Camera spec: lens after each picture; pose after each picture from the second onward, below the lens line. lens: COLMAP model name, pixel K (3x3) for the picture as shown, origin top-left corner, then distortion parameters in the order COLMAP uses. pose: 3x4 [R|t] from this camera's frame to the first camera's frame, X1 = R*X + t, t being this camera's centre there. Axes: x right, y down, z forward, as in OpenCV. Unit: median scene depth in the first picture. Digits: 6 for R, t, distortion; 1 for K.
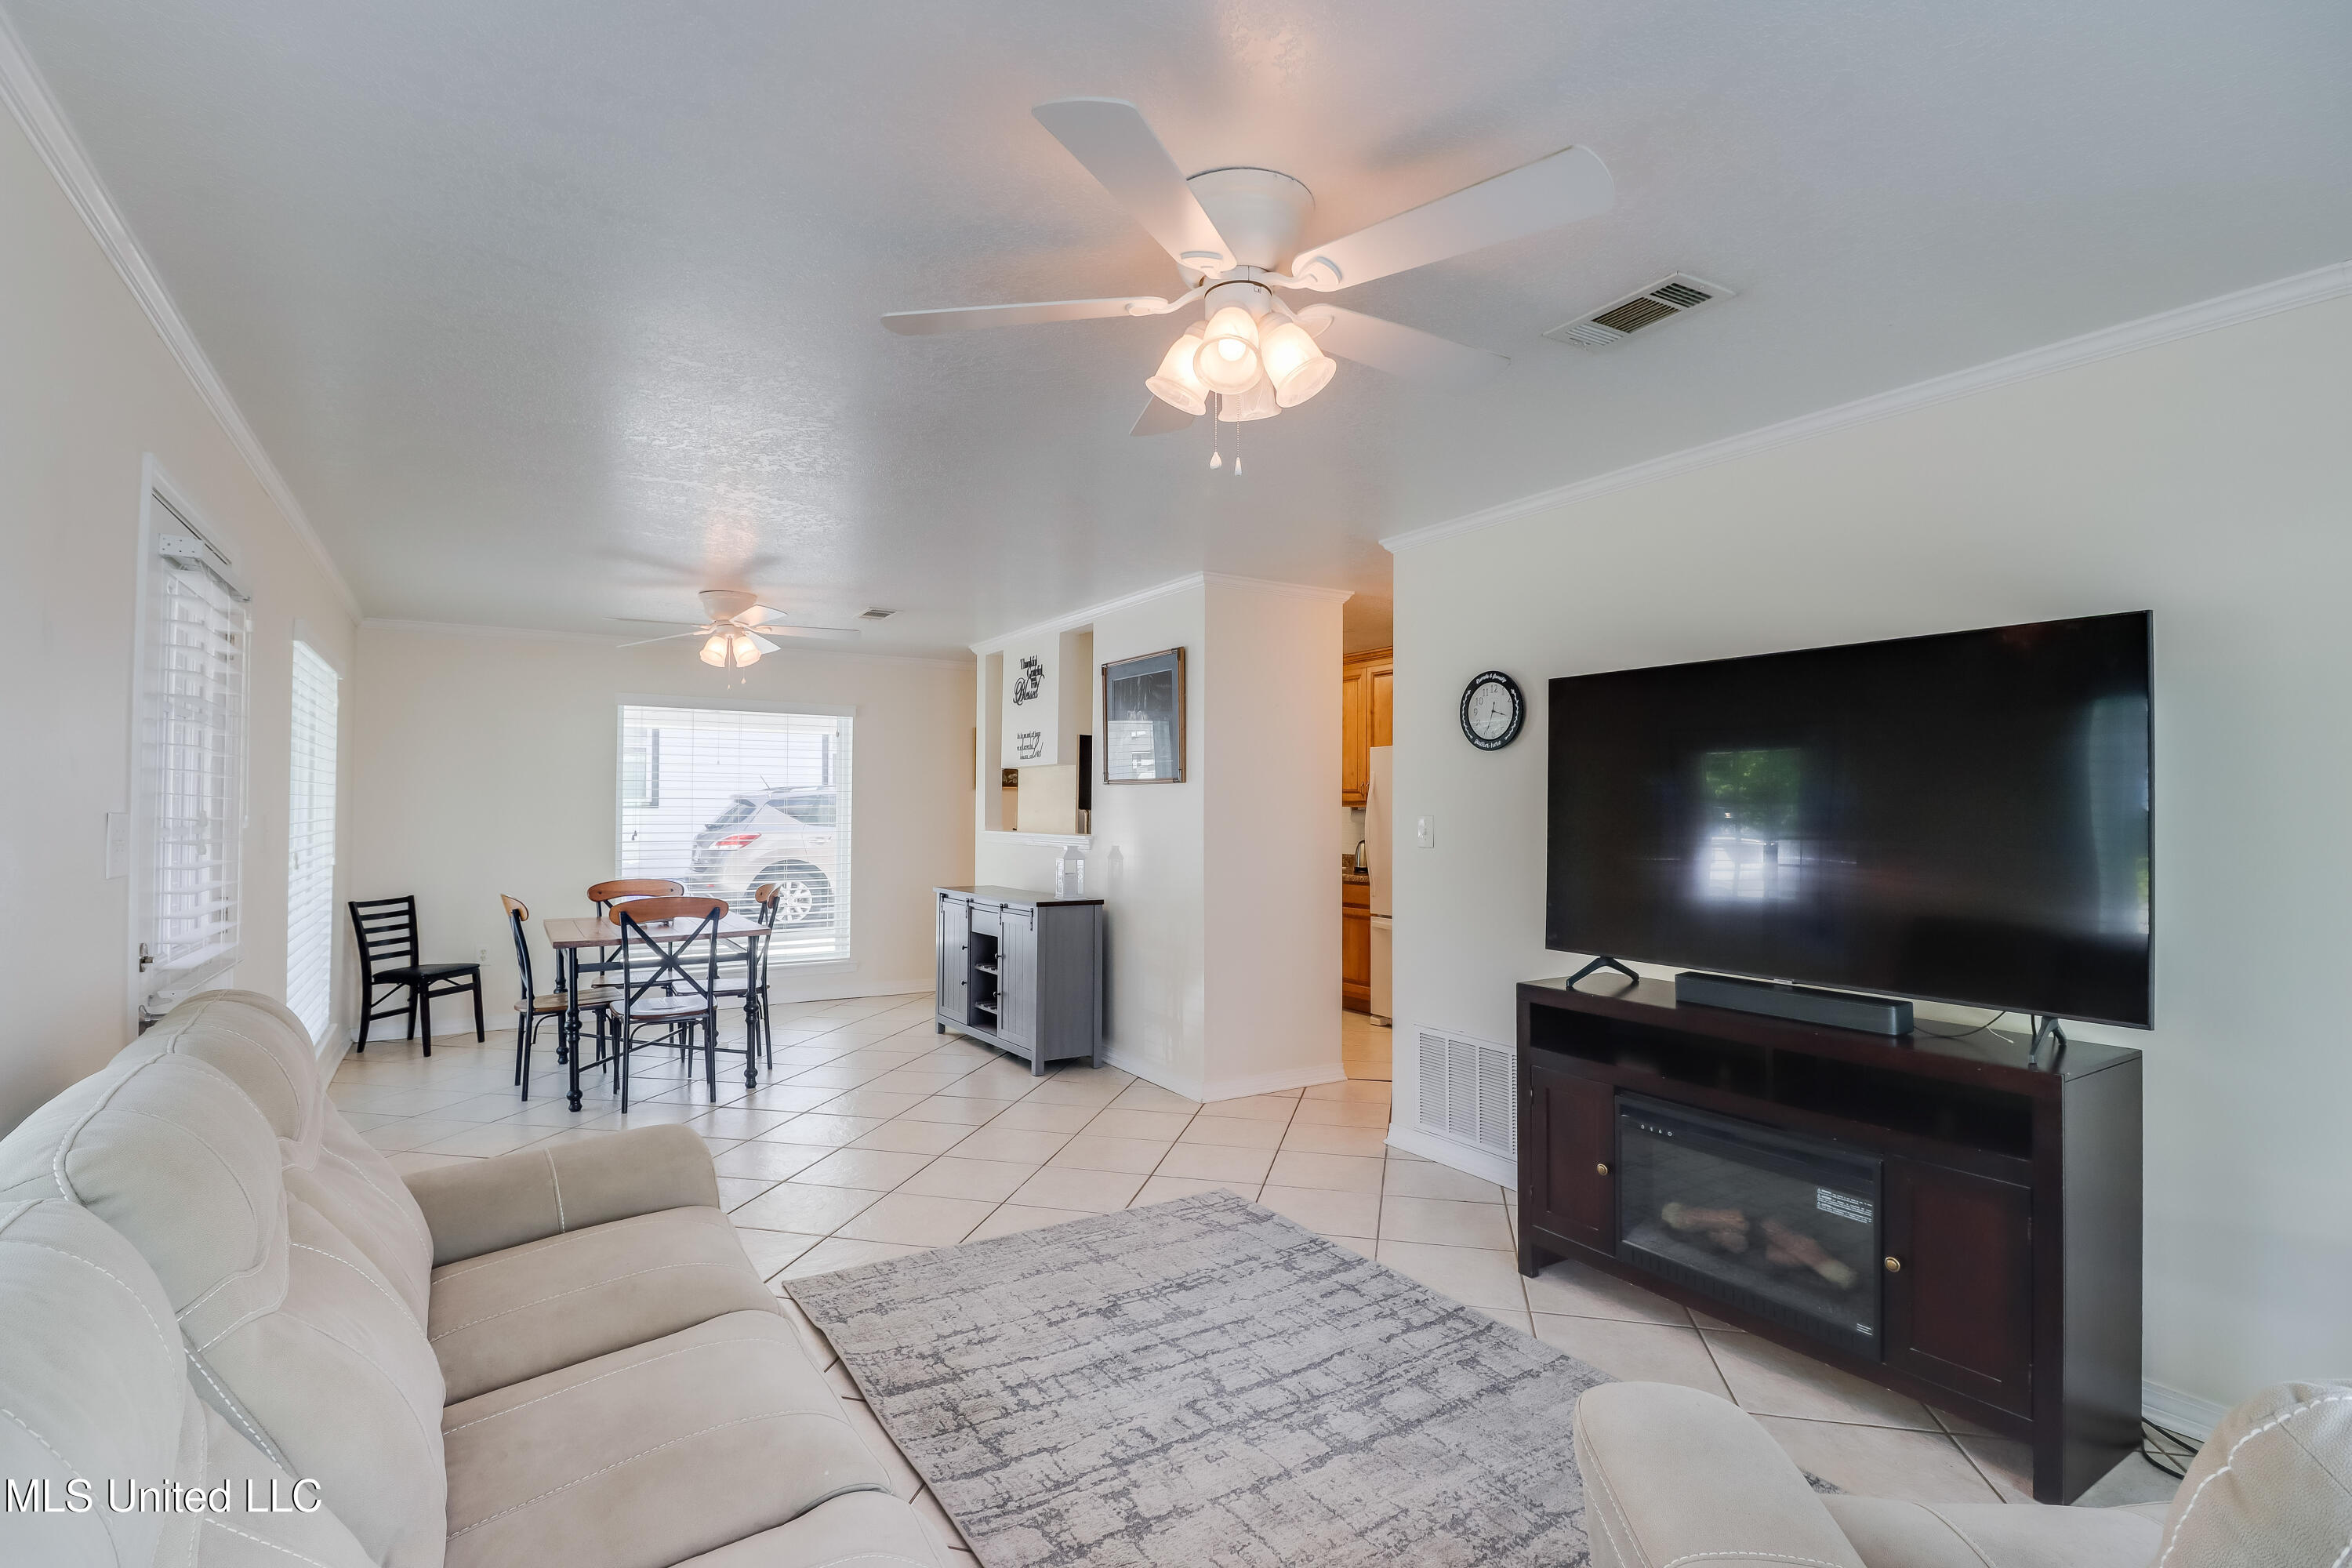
lens RADIAL K [[1109.3, 0, 1162.4], [0, 1109.3, 785.9], [0, 0, 1]] dist [-0.009685, -0.000440]
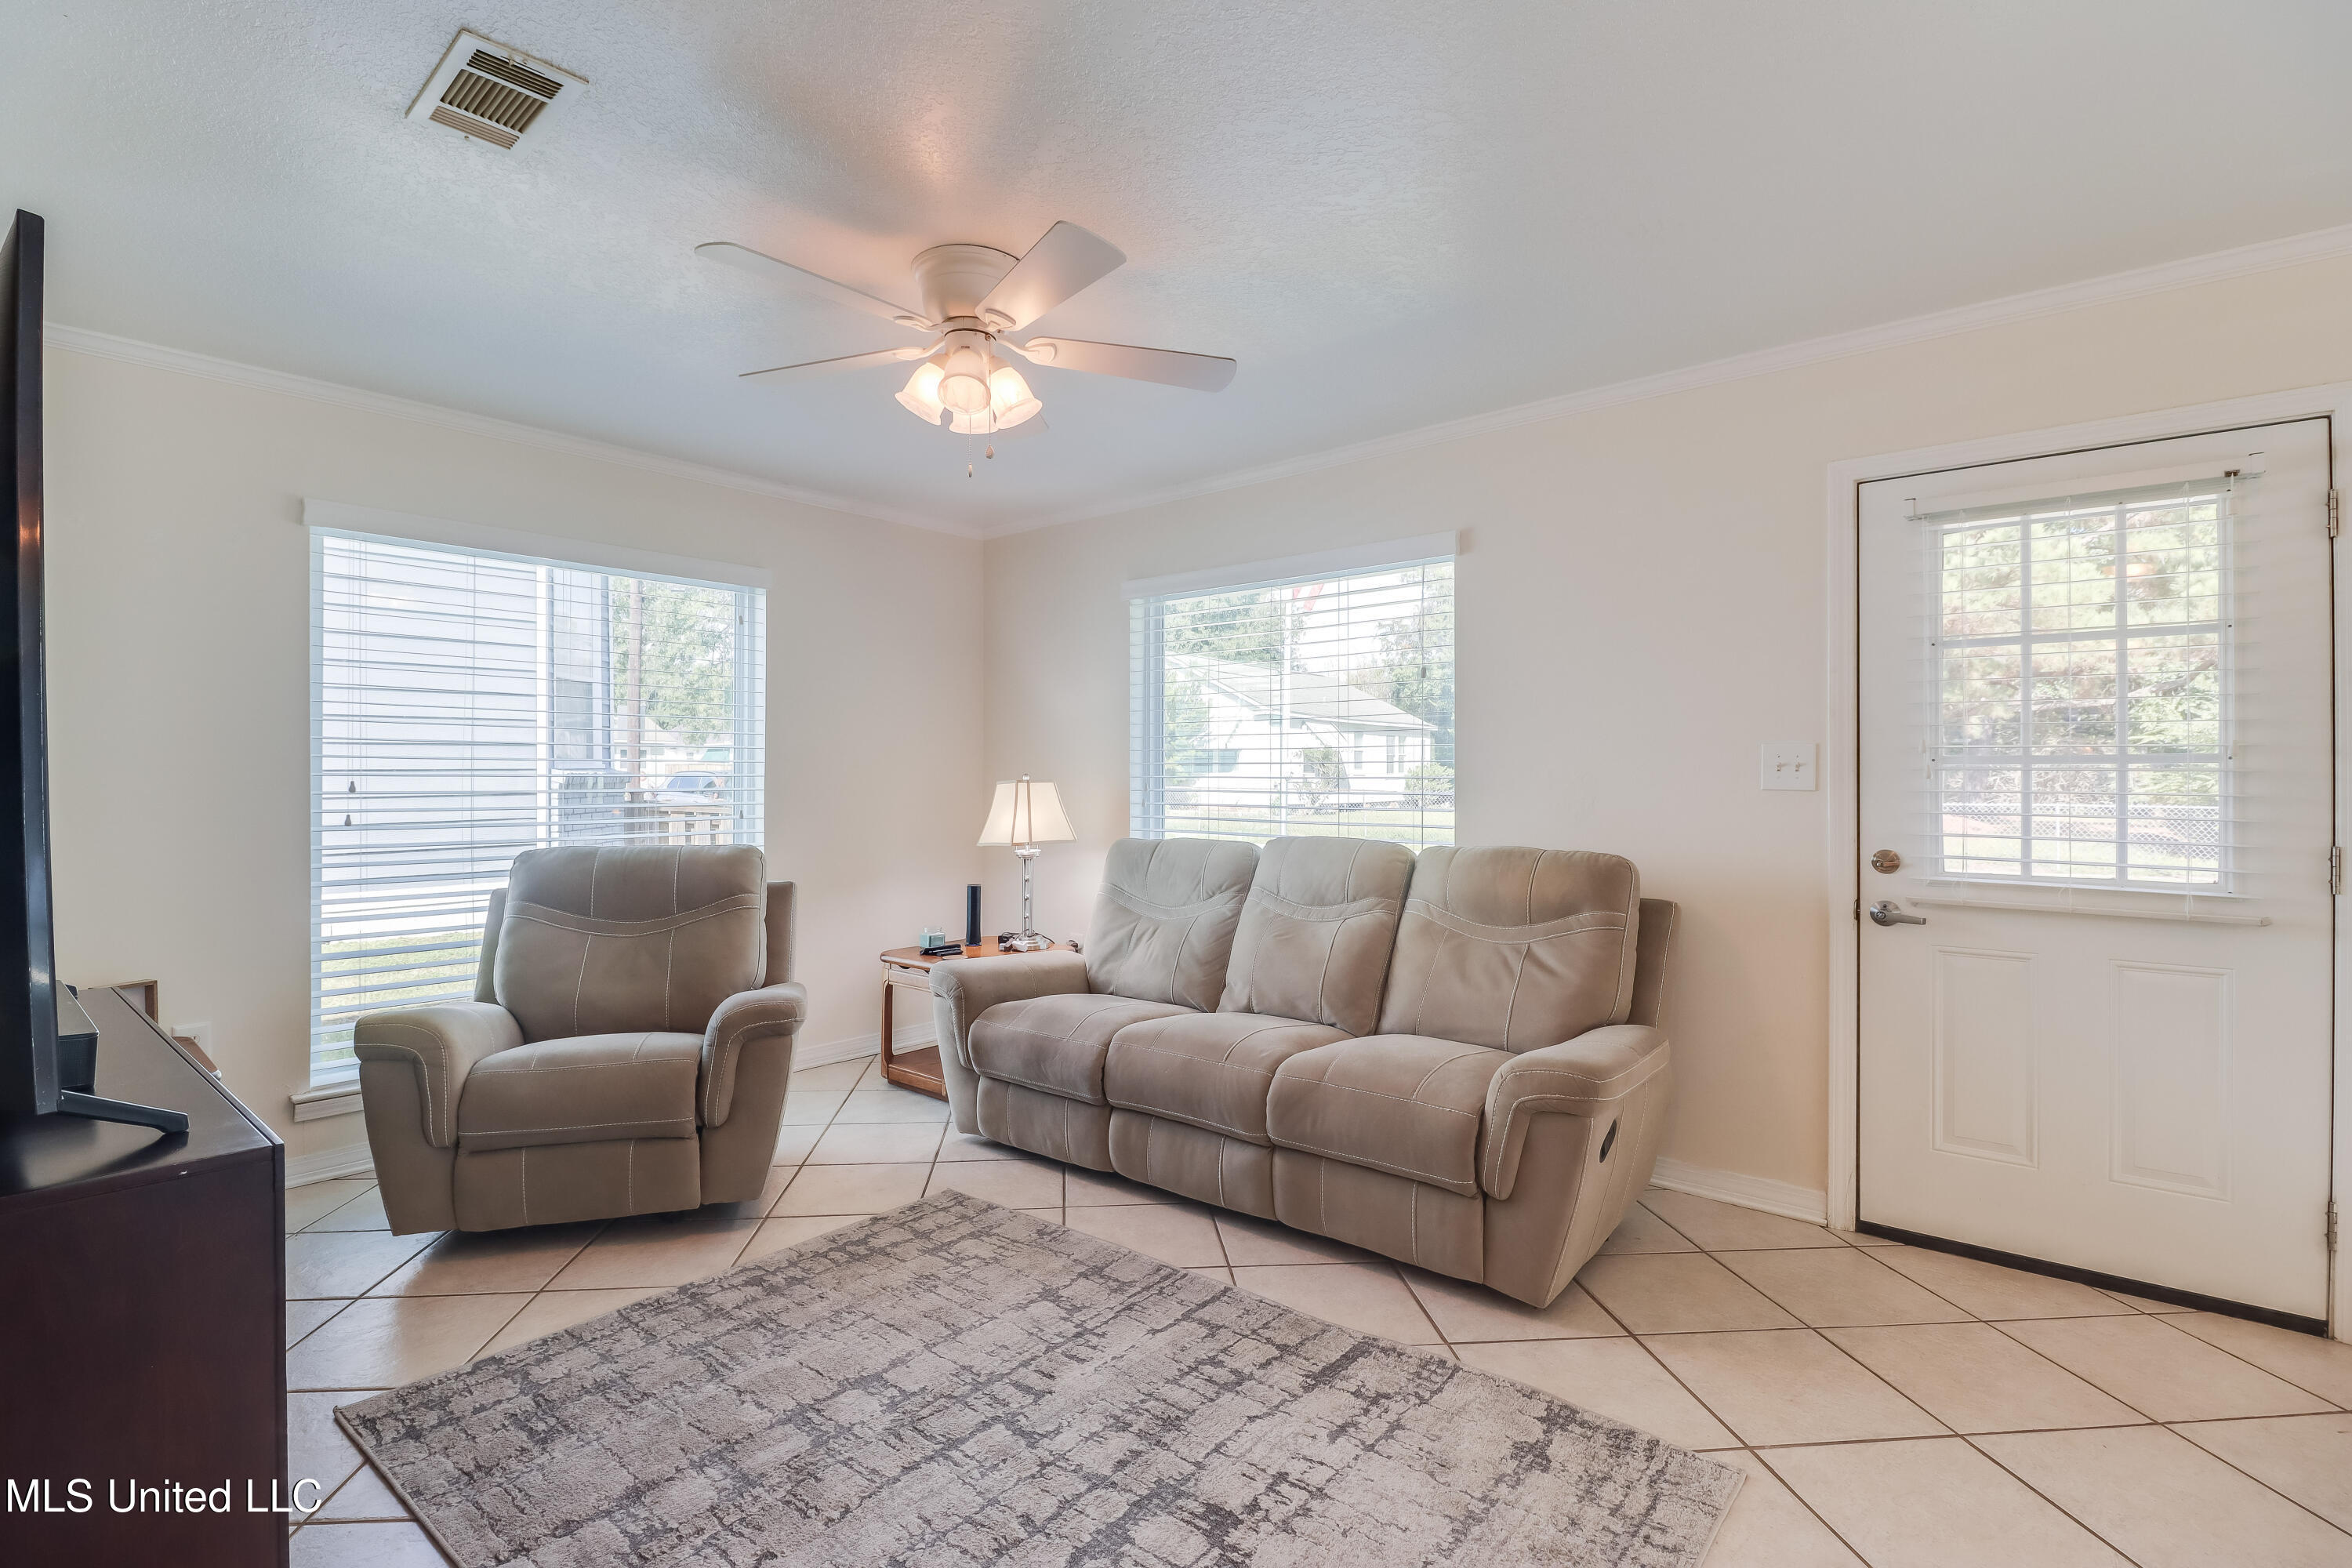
lens RADIAL K [[1109.3, 0, 1162.4], [0, 1109.3, 785.9], [0, 0, 1]] dist [-0.009685, -0.000440]
pose [[-0.951671, -0.005358, -0.307071, 0.205232], [-0.003475, 0.999972, -0.006679, 0.080418], [0.307098, -0.005289, -0.951663, 1.869594]]
